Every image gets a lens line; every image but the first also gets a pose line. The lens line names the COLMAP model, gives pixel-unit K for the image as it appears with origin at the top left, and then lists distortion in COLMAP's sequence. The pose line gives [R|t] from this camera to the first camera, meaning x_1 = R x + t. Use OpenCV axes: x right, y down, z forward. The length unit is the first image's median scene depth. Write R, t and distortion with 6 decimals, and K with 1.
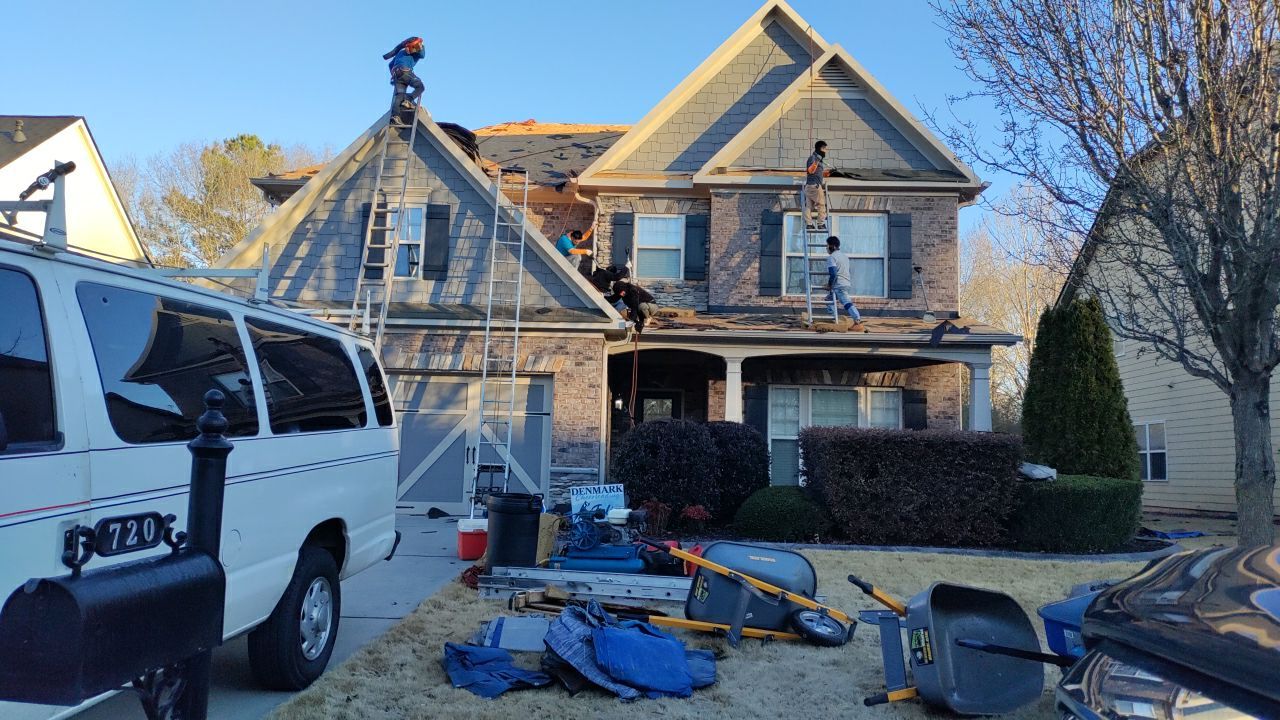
lens RADIAL K [[933.9, 0, 640.0], [0, 933.9, 360.0], [0, 0, 1]] dist [0.106299, -0.139203]
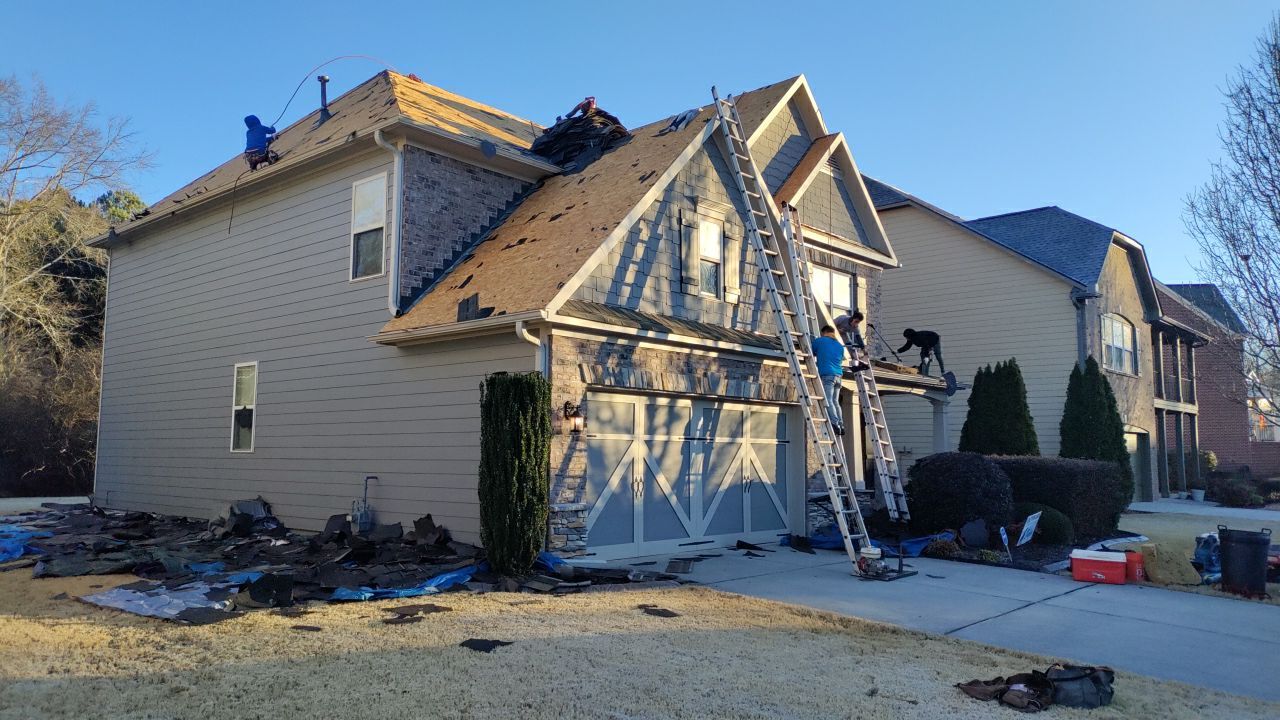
lens RADIAL K [[933.9, 0, 640.0], [0, 933.9, 360.0], [0, 0, 1]] dist [0.106299, -0.139203]
pose [[0.646962, 0.056204, 0.760448, -0.991197], [-0.079070, 0.996848, -0.006405, -0.013557], [-0.758411, -0.055985, 0.649368, 0.439873]]
